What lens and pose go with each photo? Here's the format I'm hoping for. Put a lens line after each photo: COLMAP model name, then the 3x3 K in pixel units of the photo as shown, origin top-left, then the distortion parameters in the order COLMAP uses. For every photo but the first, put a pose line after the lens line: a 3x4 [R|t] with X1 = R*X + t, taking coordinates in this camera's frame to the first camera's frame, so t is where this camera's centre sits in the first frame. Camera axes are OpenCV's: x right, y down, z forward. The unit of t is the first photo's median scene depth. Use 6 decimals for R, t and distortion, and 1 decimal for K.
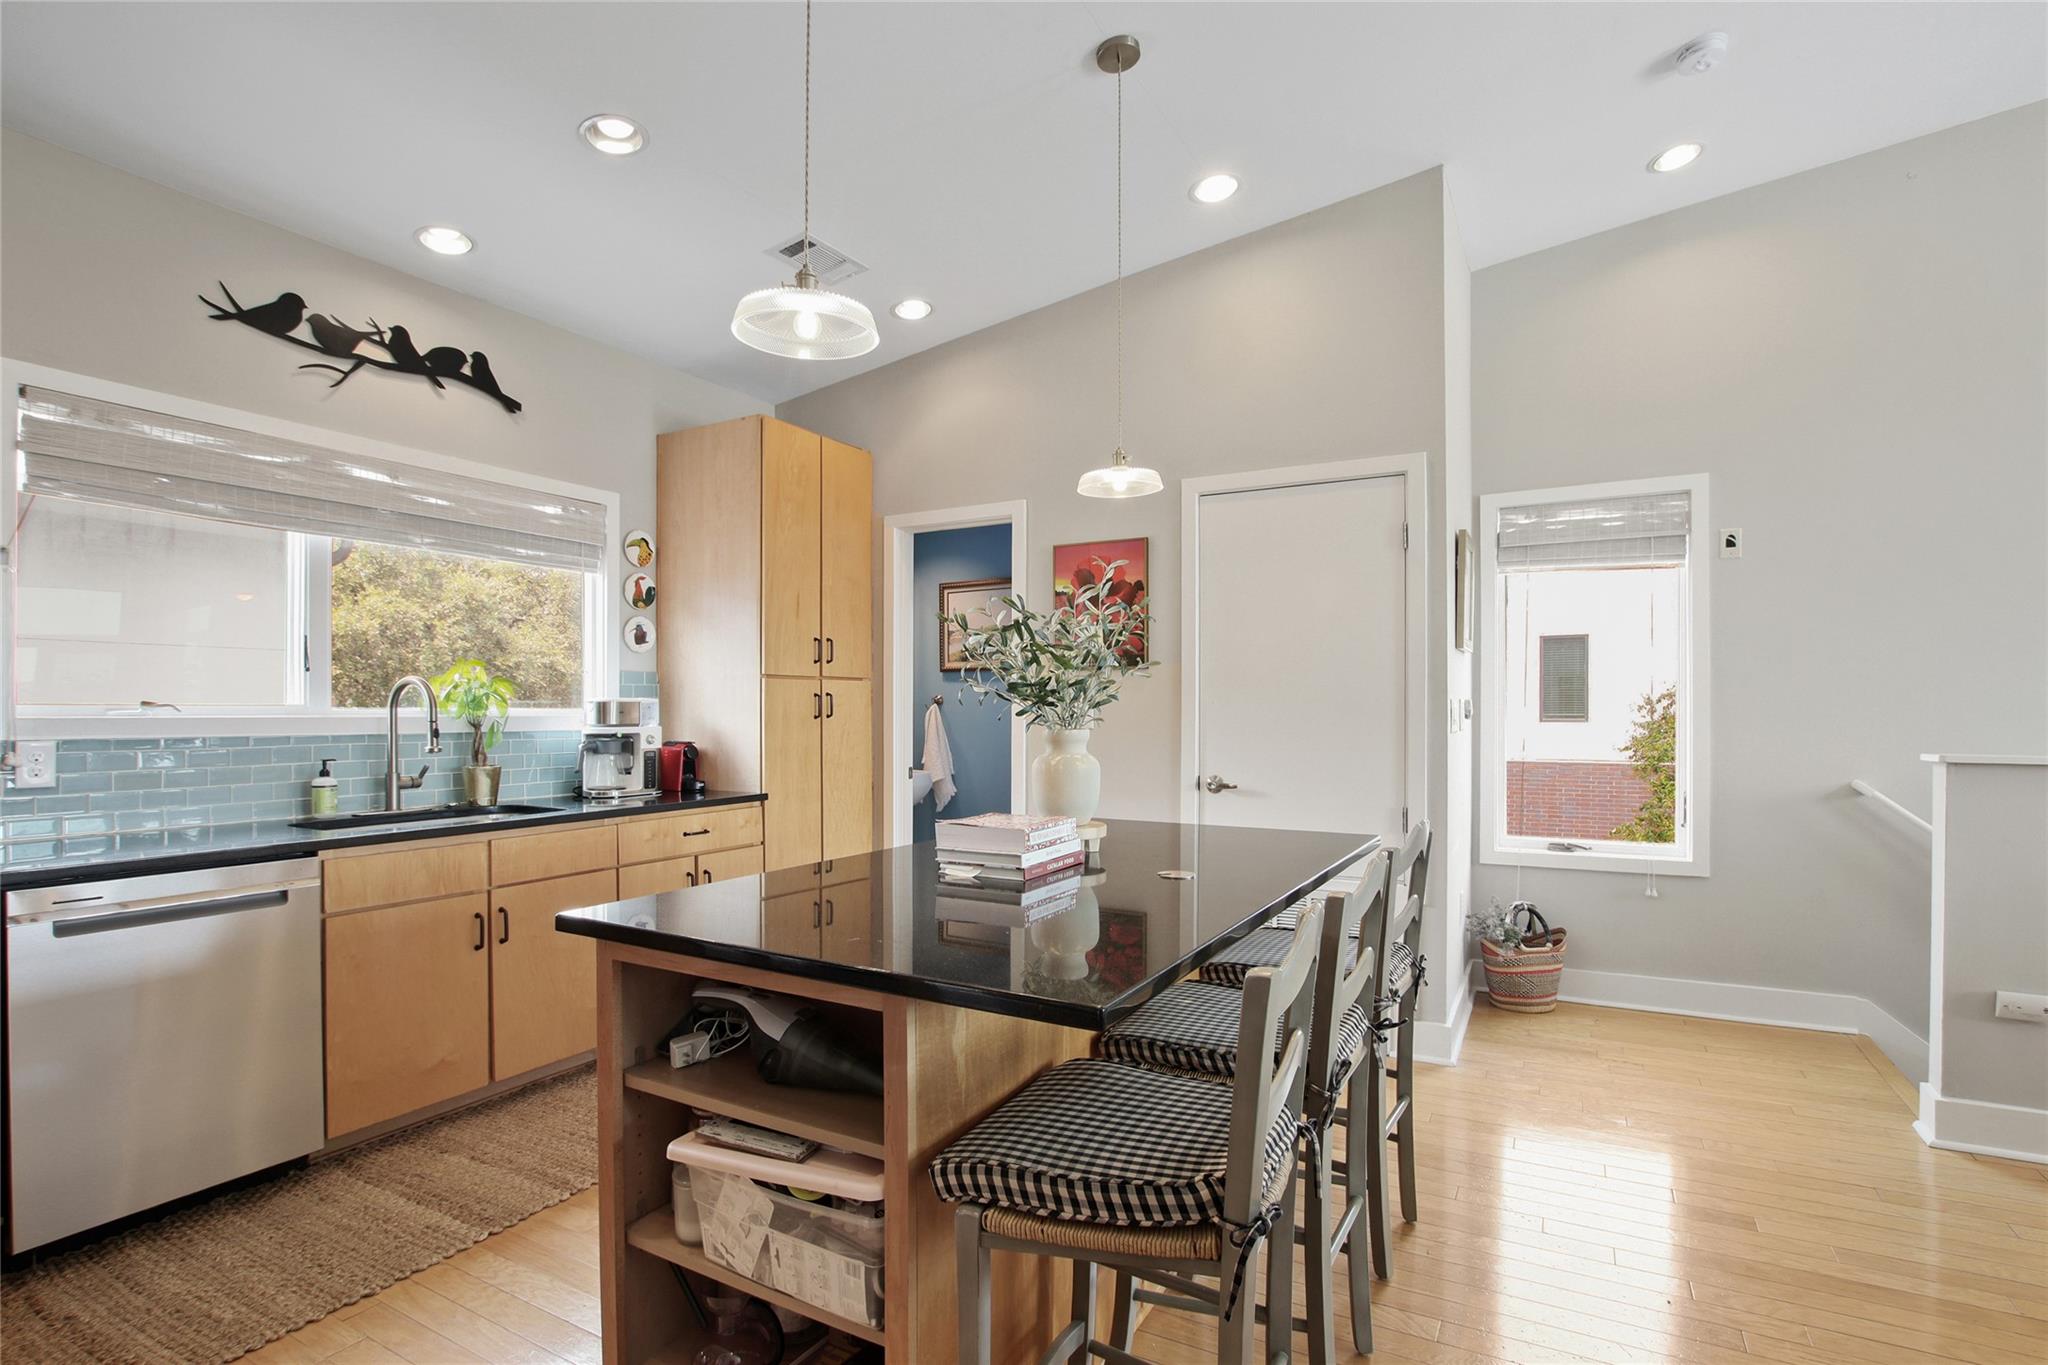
lens RADIAL K [[998.0, 0, 1033.2], [0, 998.0, 697.9], [0, 0, 1]] dist [-0.016861, -0.000212]
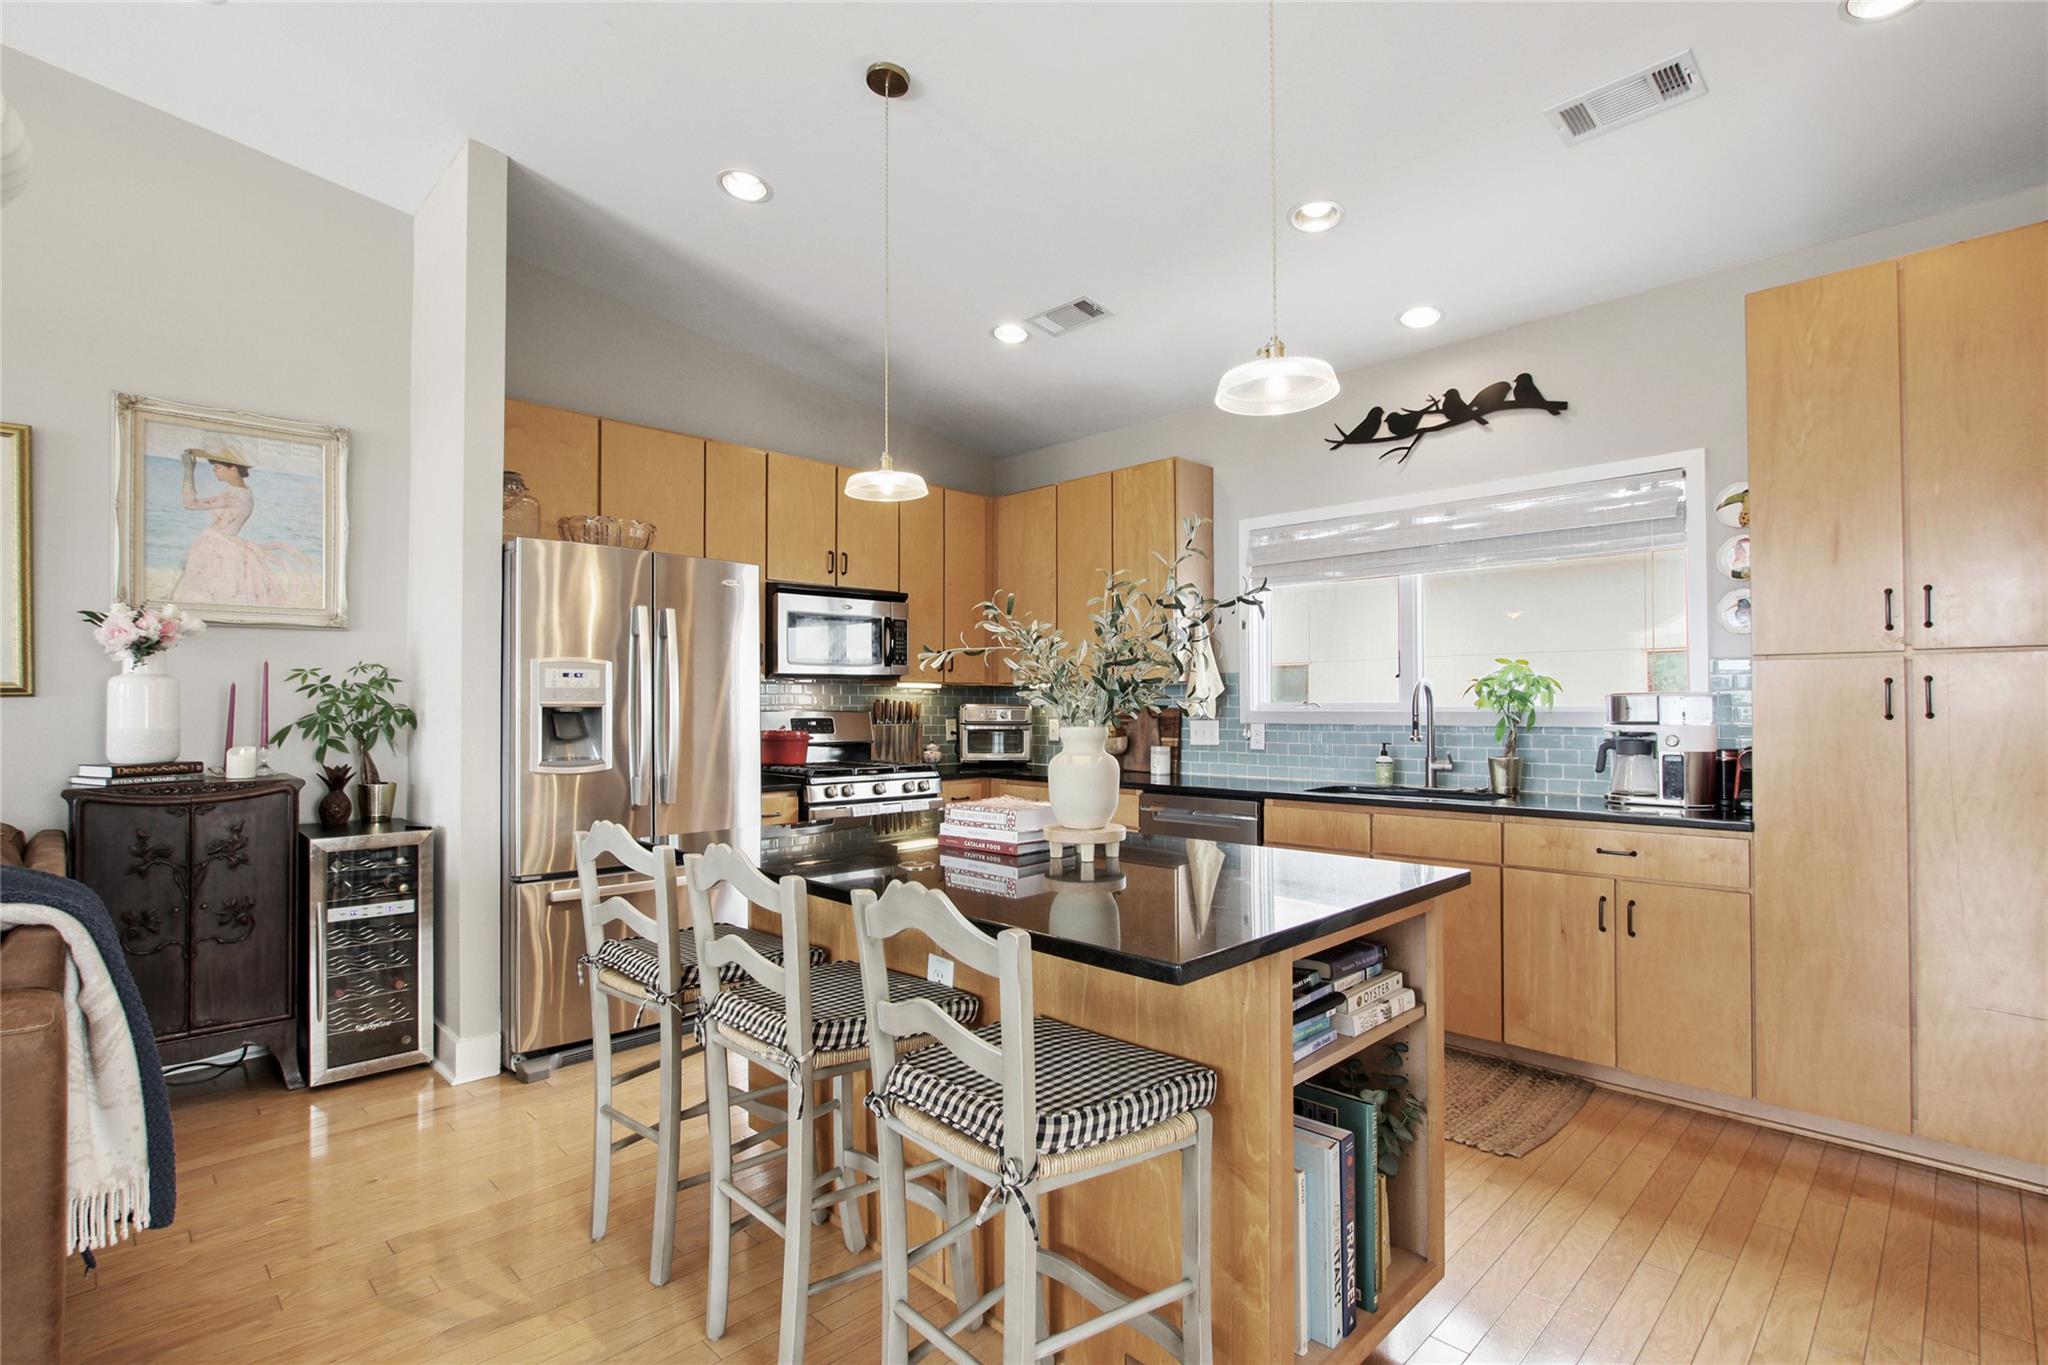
lens RADIAL K [[975.1, 0, 1024.0], [0, 975.1, 682.5], [0, 0, 1]] dist [-0.010133, 0.000182]
pose [[-0.269360, -0.022734, -0.962771, 0.613146], [0.015077, 0.999499, -0.027819, 0.007908], [0.962922, -0.022009, -0.268882, 0.777097]]
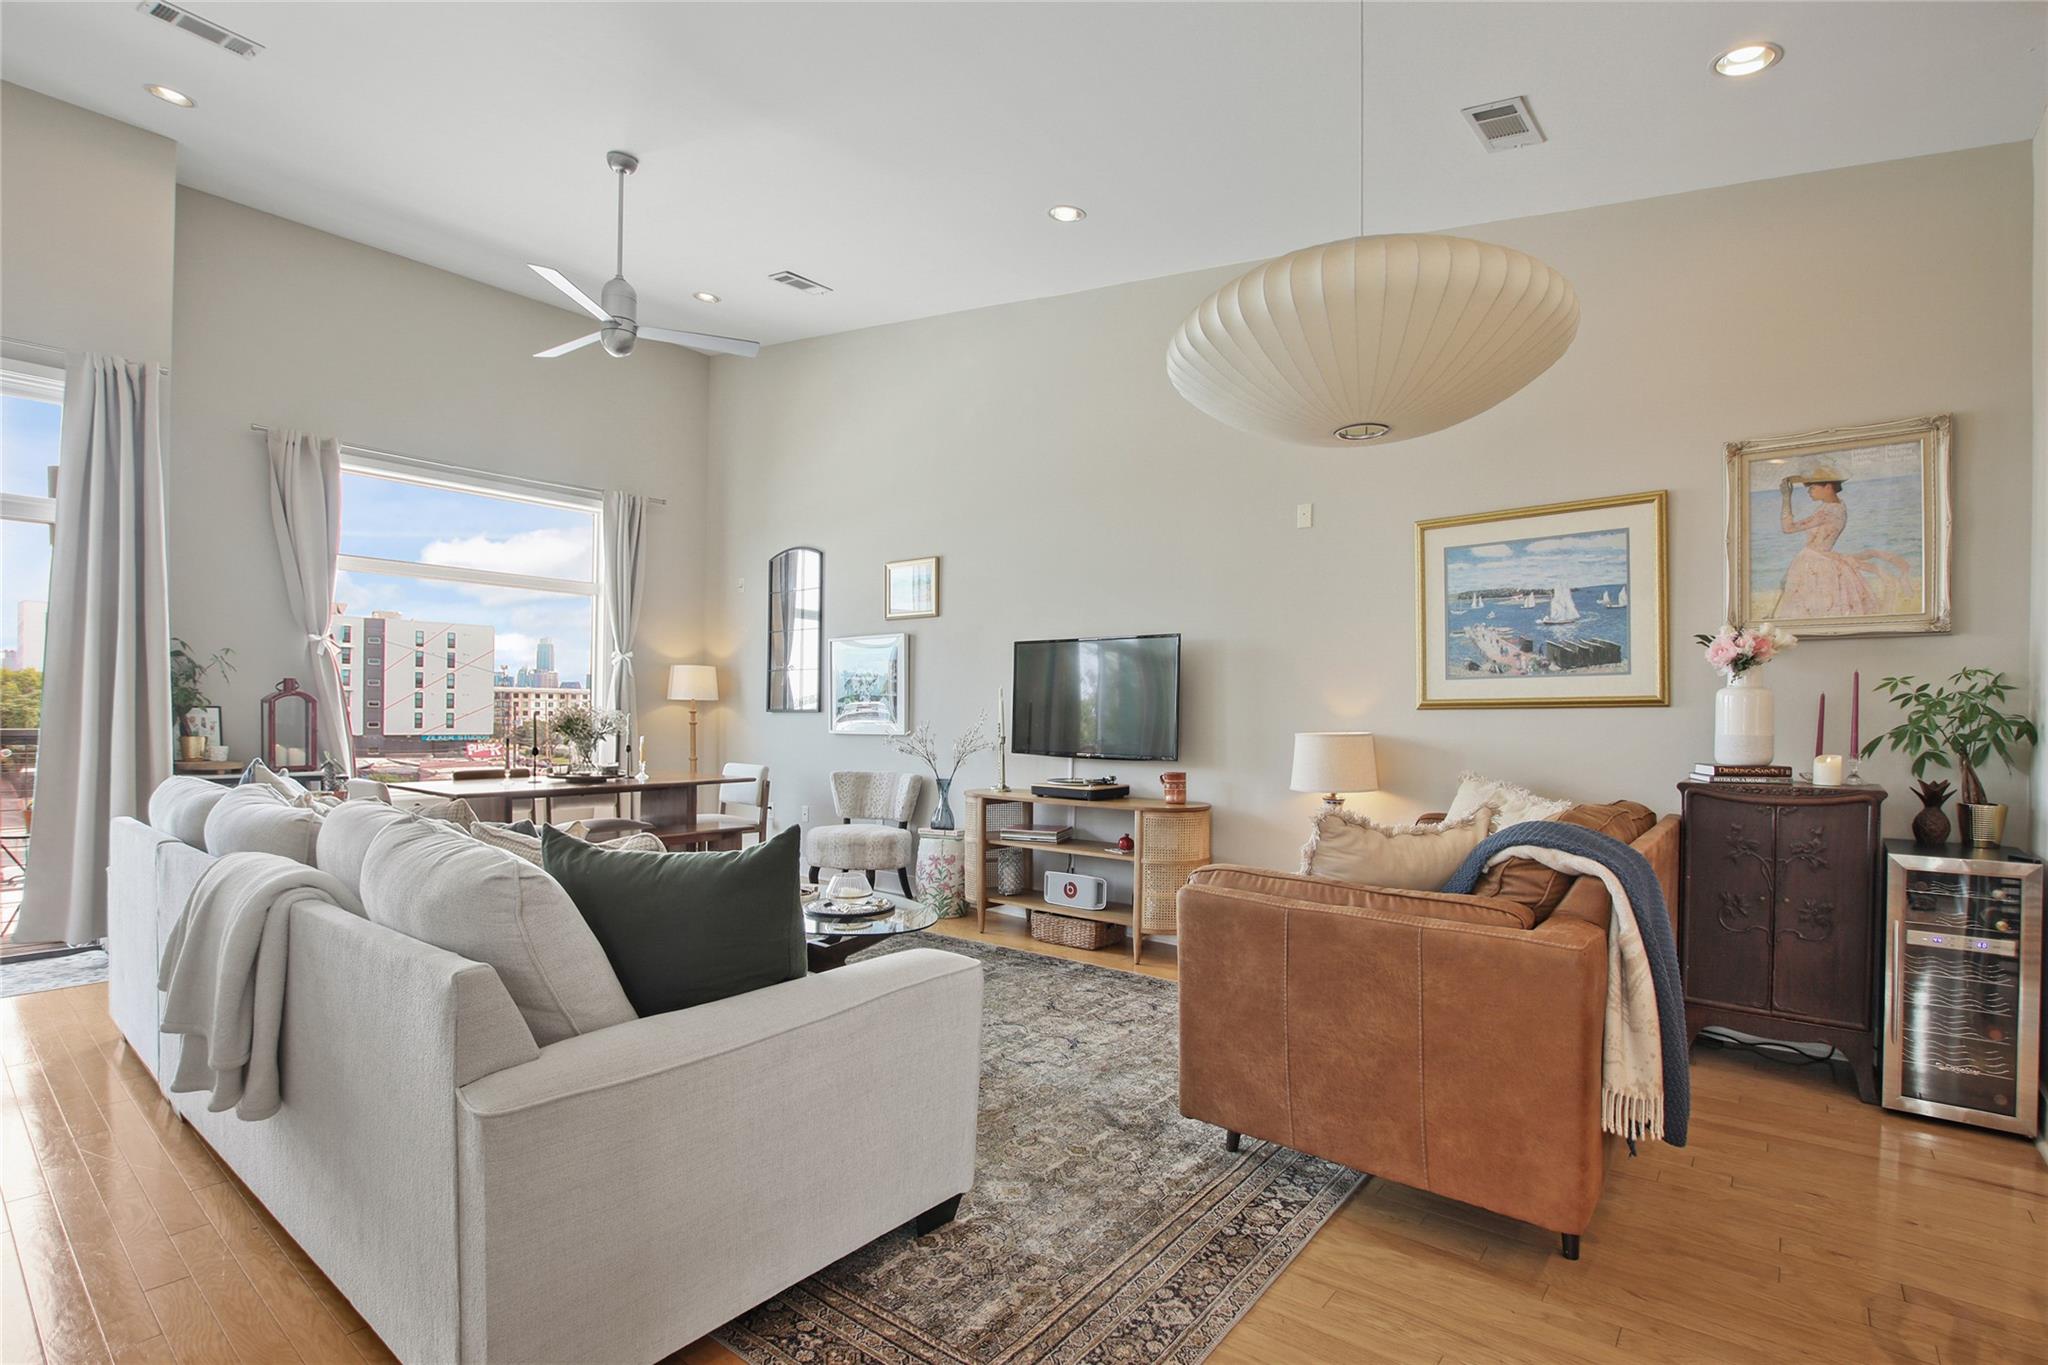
lens RADIAL K [[941.8, 0, 1025.9], [0, 941.8, 709.4], [0, 0, 1]] dist [-0.017375, 0.000157]
pose [[-0.987793, -0.012057, 0.155306, 0.565229], [-0.014548, 0.999783, -0.014908, 0.012054], [-0.155092, -0.016986, -0.987754, 0.831262]]
